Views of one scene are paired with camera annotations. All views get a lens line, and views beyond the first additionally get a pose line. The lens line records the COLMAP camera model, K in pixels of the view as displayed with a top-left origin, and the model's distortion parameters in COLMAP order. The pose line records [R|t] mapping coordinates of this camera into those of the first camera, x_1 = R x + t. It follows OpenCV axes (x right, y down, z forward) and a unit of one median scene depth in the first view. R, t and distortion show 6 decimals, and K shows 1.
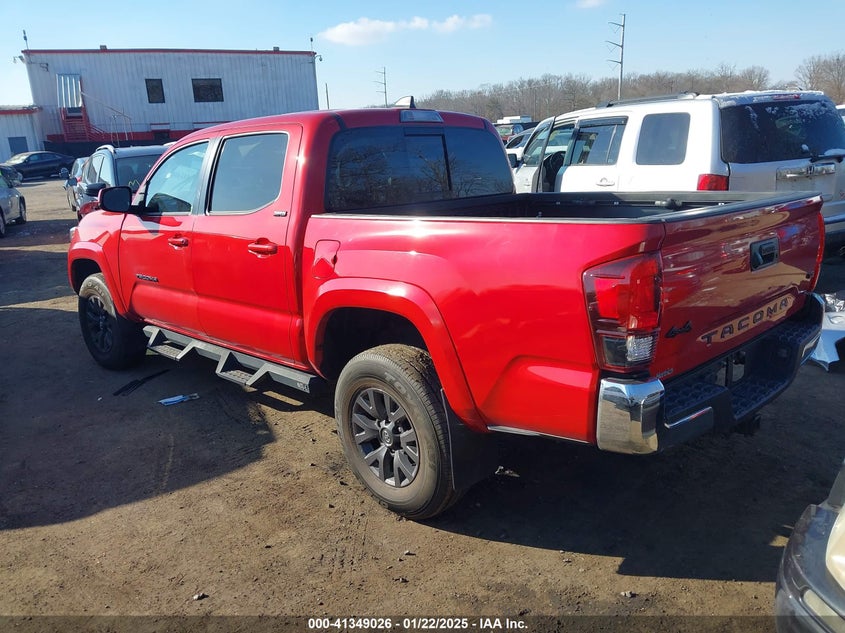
lens RADIAL K [[709.9, 0, 423.7], [0, 709.9, 319.6], [0, 0, 1]] dist [0.007952, 0.003168]
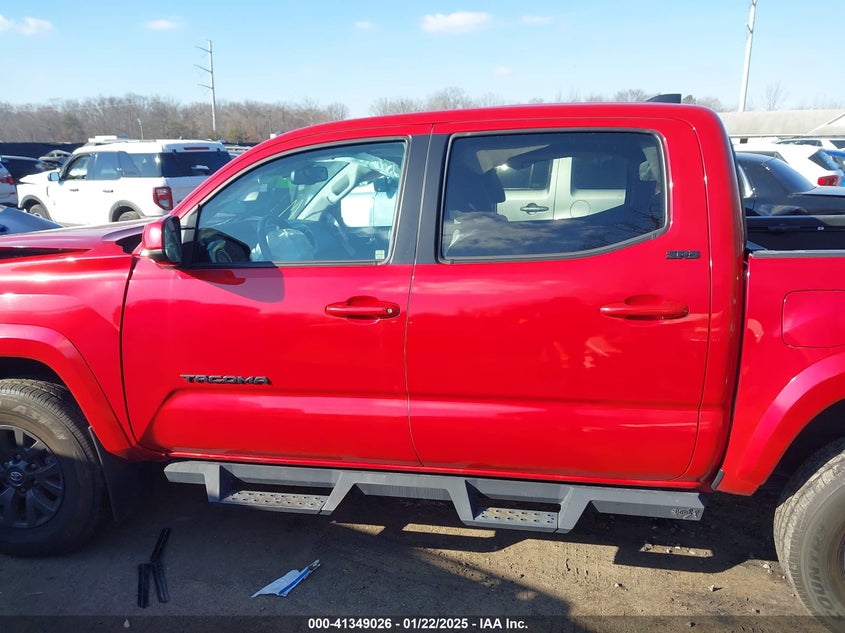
lens RADIAL K [[709.9, 0, 422.7], [0, 709.9, 316.2], [0, 0, 1]] dist [0.007952, 0.003168]
pose [[0.829306, -0.089691, 0.551549, -0.581835], [0.112124, 0.993670, -0.007001, -0.089713], [-0.547430, 0.067647, 0.834113, 0.455803]]
